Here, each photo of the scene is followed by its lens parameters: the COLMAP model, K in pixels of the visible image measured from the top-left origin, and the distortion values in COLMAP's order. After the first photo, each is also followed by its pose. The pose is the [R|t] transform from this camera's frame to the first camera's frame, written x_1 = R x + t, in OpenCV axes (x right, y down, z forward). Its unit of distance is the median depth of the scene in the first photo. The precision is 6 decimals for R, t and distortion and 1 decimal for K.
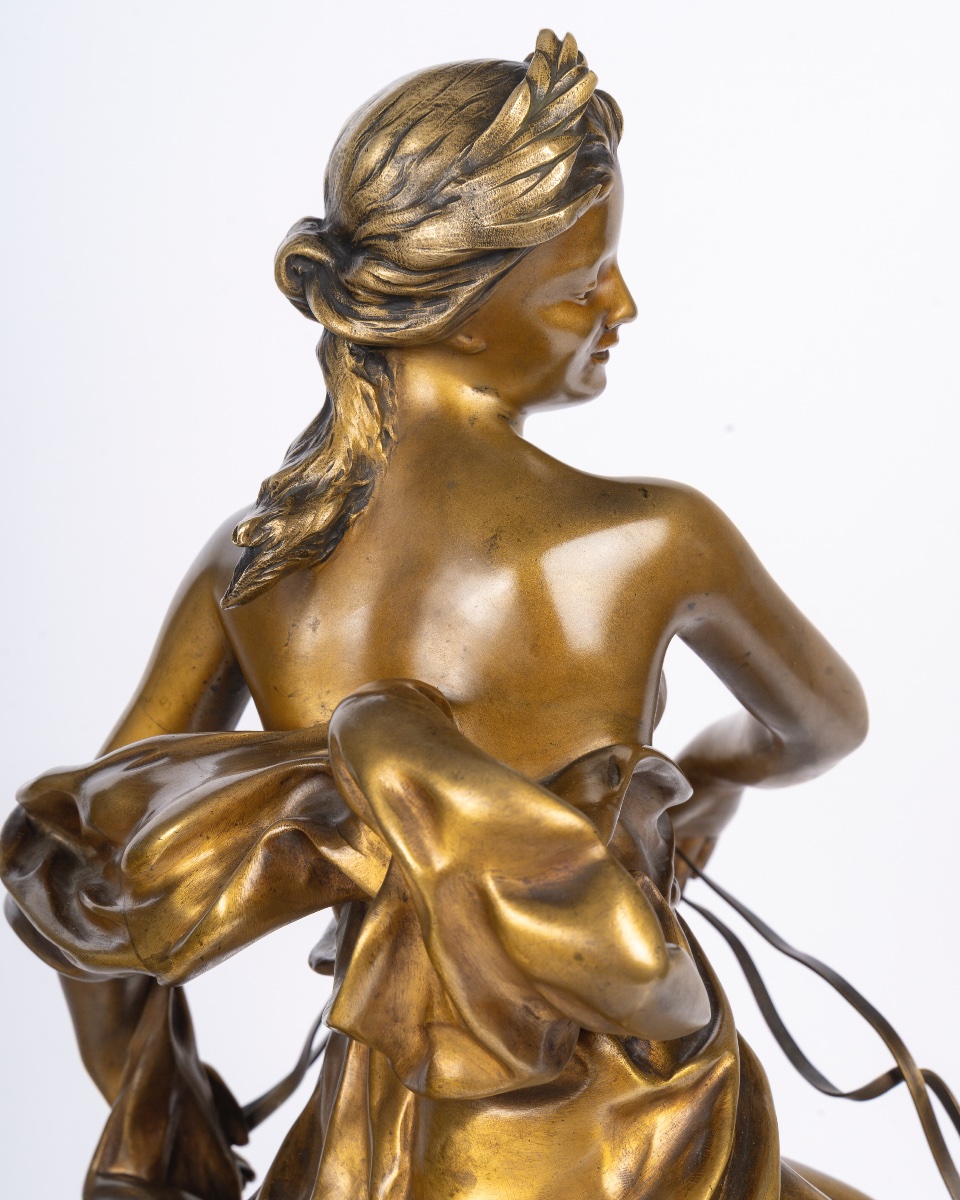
lens RADIAL K [[2955.4, 0, 477.6], [0, 2955.4, 602.4], [0, 0, 1]] dist [0.001814, 0.000000]
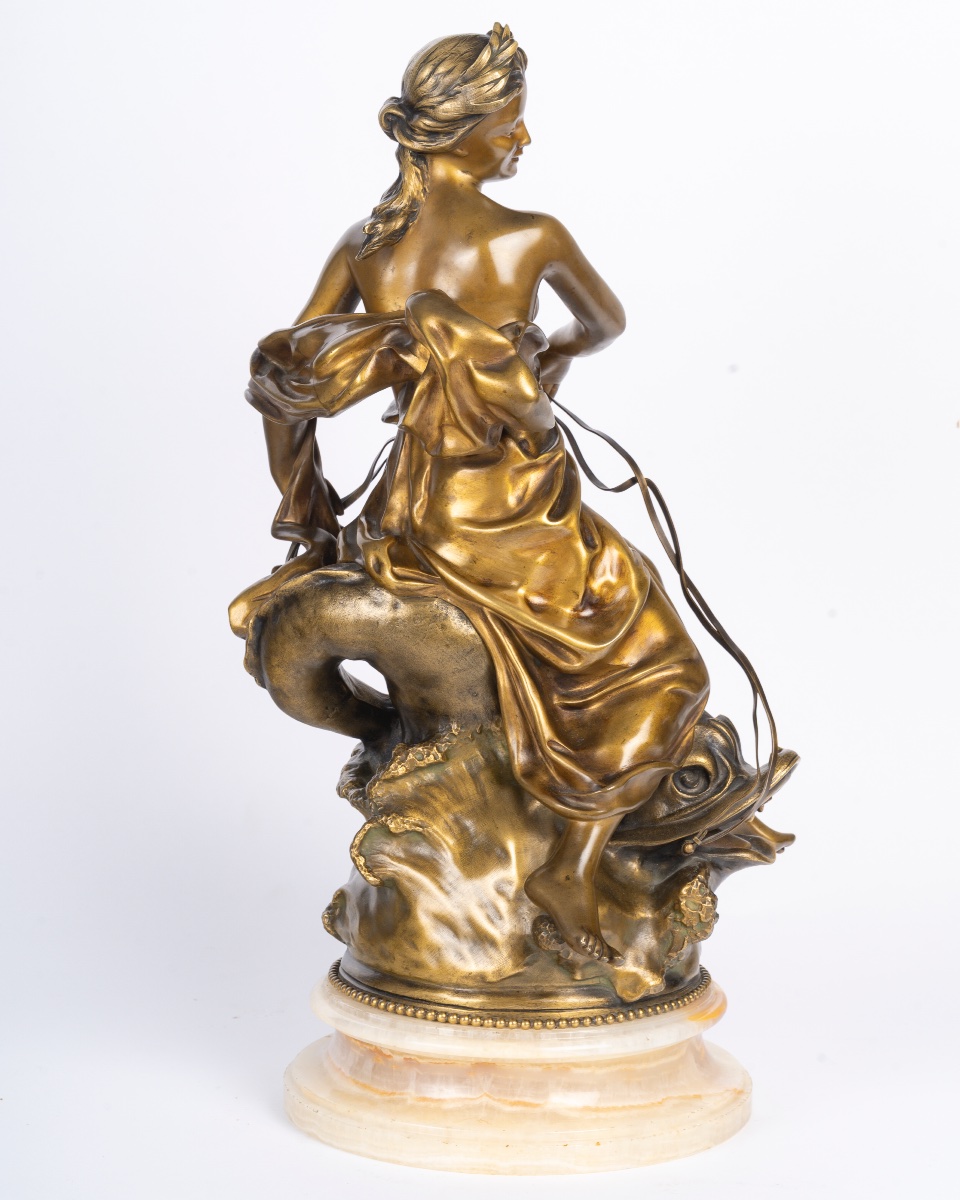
lens RADIAL K [[2812.1, 0, 484.1], [0, 2812.1, 599.5], [0, 0, 1]] dist [-0.049338, 0.000000]
pose [[0.998332, 0.021487, 0.053586, -0.098228], [-0.025264, 0.997168, 0.070829, 0.111608], [-0.051912, -0.072065, 0.996048, -1.289788]]
